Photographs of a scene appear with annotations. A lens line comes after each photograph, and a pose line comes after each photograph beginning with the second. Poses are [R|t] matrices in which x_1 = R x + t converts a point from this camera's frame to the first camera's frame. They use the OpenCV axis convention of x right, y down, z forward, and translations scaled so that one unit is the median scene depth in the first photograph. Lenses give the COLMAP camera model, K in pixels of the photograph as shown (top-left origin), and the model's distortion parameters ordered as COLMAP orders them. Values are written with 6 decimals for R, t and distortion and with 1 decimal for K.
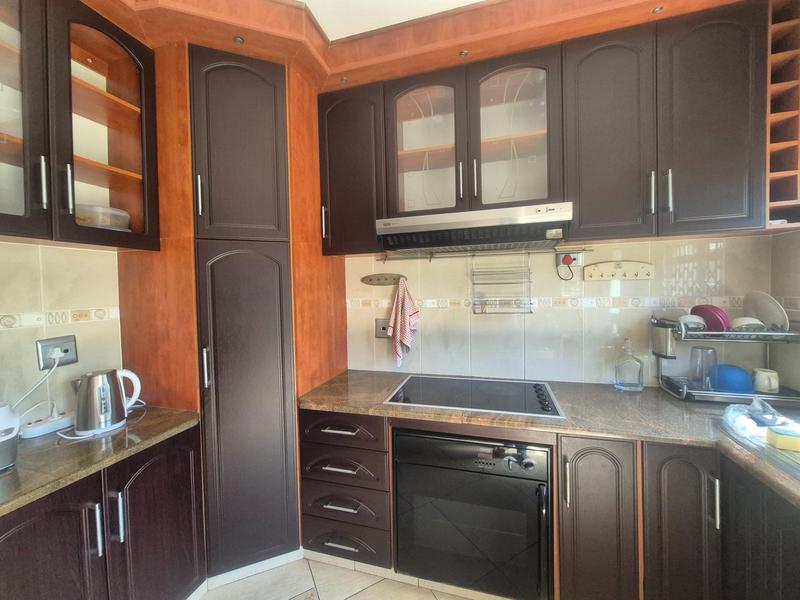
lens RADIAL K [[325.6, 0, 400.0], [0, 325.6, 300.0], [0, 0, 1]] dist [0.000020, -0.000009]
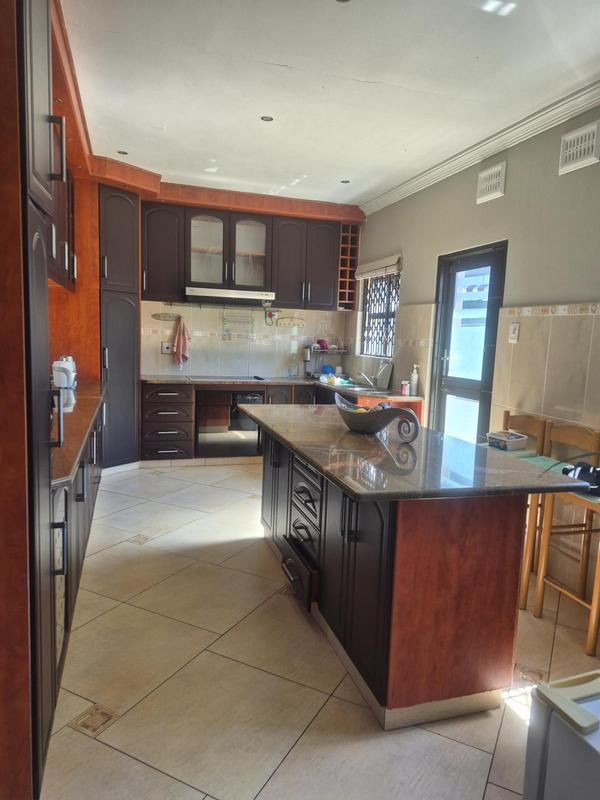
lens RADIAL K [[540.0, 0, 300.0], [0, 540.0, 400.0], [0, 0, 1]] dist [0.004979, 0.000508]
pose [[0.840089, -0.008311, 0.542386, -1.172897], [-0.039326, 0.996318, 0.076178, 0.142362], [-0.541022, -0.085326, 0.836669, -1.980795]]
